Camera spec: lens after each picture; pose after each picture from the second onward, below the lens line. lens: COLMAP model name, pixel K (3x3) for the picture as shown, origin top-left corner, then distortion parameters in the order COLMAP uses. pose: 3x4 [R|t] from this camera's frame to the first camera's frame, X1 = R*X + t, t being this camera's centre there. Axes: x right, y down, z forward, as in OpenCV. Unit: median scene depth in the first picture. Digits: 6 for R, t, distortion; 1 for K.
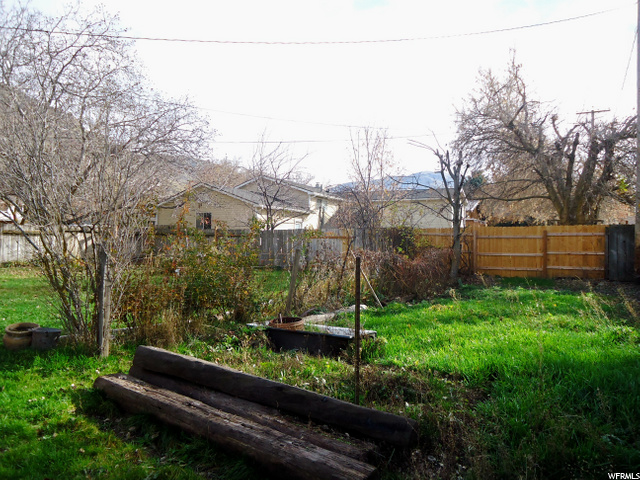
lens RADIAL K [[490.6, 0, 322.8], [0, 490.6, 240.4], [0, 0, 1]] dist [-0.004530, 0.003006]
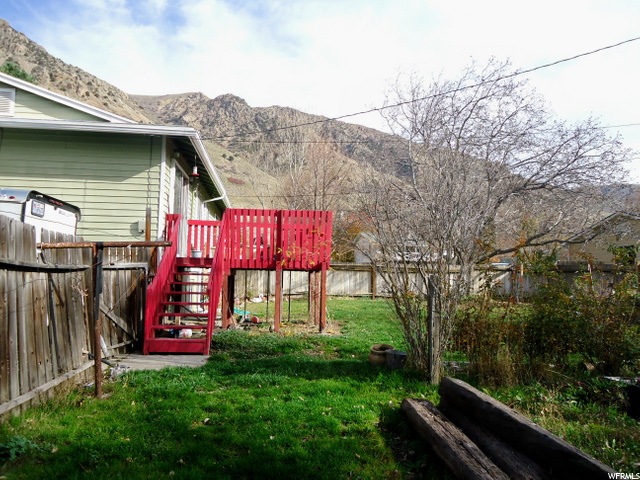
lens RADIAL K [[490.6, 0, 322.5], [0, 490.6, 239.8], [0, 0, 1]] dist [-0.004530, 0.003006]
pose [[0.614030, -0.064069, -0.786678, 0.261341], [-0.004227, 0.996419, -0.084450, 0.017044], [0.789271, 0.055180, 0.611561, 0.143383]]
